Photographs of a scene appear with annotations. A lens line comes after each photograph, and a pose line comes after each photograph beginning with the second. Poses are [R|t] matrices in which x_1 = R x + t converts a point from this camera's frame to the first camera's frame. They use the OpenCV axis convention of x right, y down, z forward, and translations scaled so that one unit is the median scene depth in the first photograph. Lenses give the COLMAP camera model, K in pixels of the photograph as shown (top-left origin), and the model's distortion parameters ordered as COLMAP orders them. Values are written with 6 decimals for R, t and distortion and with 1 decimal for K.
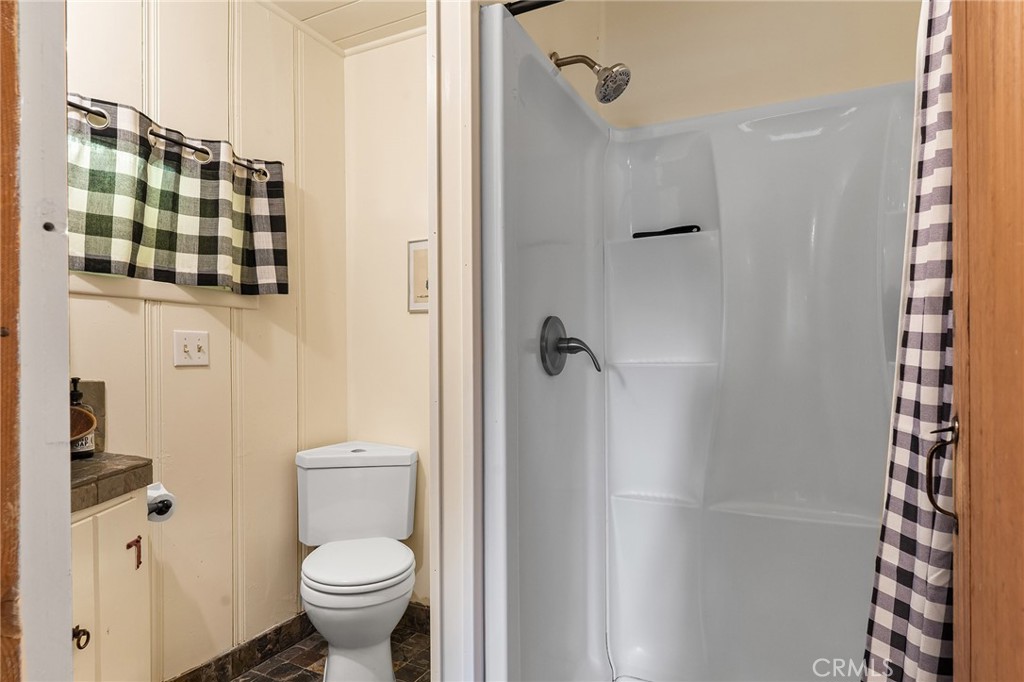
lens RADIAL K [[561.2, 0, 512.0], [0, 561.2, 341.0], [0, 0, 1]] dist [-0.001791, 0.000059]
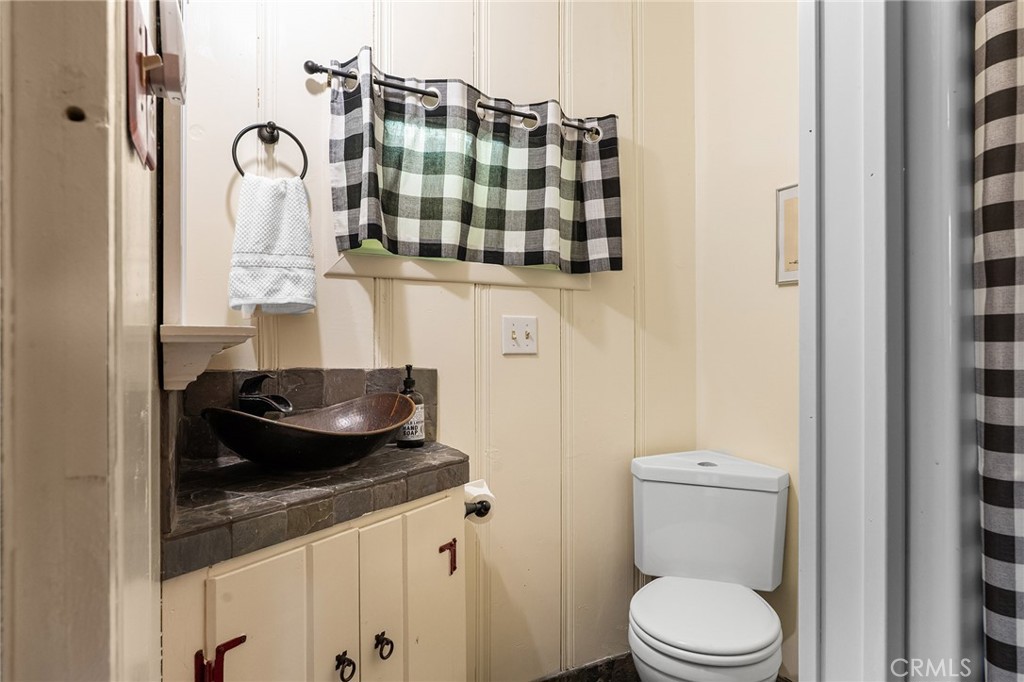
lens RADIAL K [[604.6, 0, 509.9], [0, 604.6, 352.5], [0, 0, 1]] dist [-0.004399, -0.000448]
pose [[0.819225, 0.007946, -0.573417, -0.018811], [0.013642, 0.999351, 0.033338, 0.008427], [0.573309, -0.035134, 0.818585, 0.178850]]
